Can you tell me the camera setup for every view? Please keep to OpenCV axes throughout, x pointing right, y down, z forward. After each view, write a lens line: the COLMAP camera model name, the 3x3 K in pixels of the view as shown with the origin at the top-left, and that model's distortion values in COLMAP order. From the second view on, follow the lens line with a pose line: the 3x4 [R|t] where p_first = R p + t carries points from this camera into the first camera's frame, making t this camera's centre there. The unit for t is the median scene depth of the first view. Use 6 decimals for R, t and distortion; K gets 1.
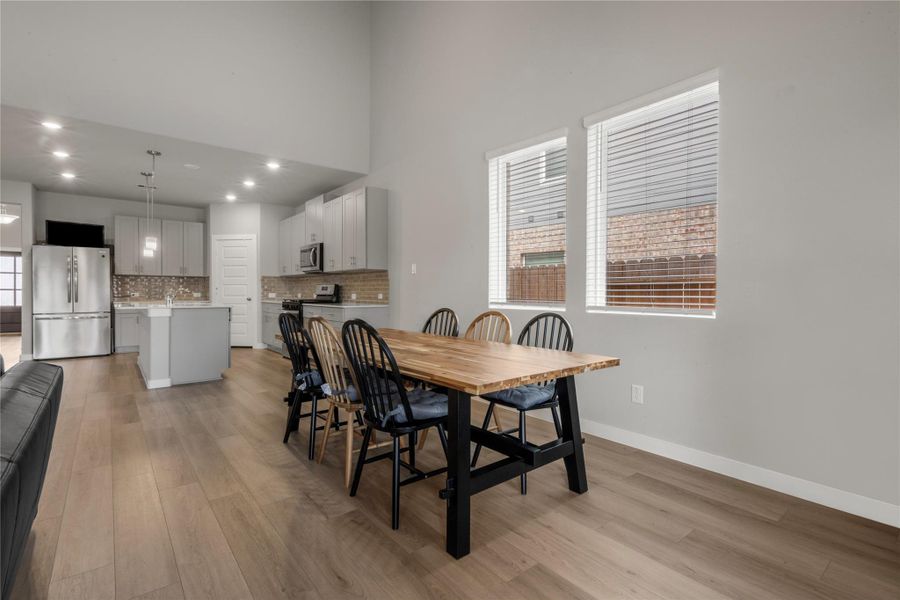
lens RADIAL K [[429.8, 0, 450.6], [0, 429.8, 296.4], [0, 0, 1]] dist [0.028512, -0.000180]
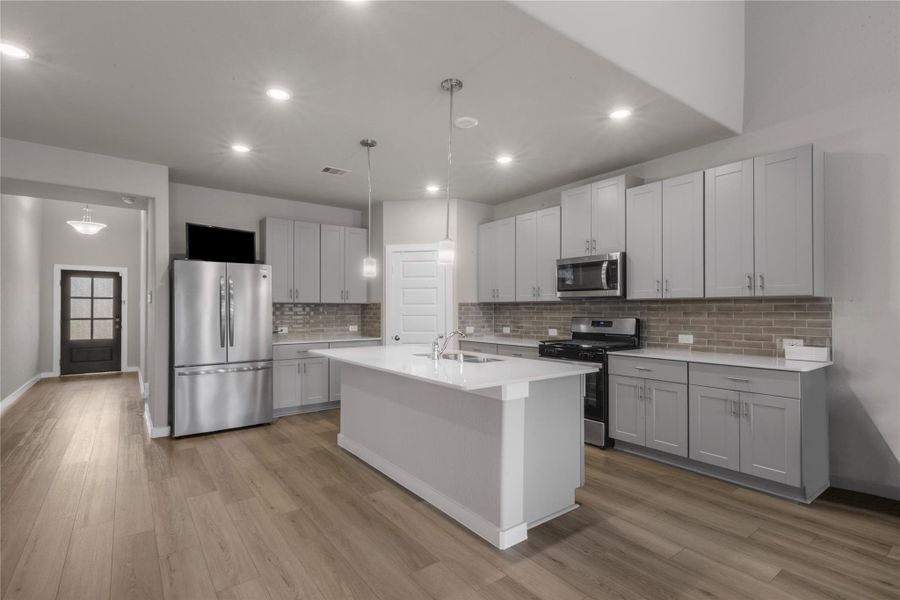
lens RADIAL K [[429.8, 0, 449.3], [0, 429.8, 307.7], [0, 0, 1]] dist [0.028512, -0.000180]
pose [[0.999721, -0.004651, -0.023175, -0.499156], [0.004396, 0.999929, -0.011042, -0.036001], [0.023225, 0.010937, 0.999670, 0.347666]]
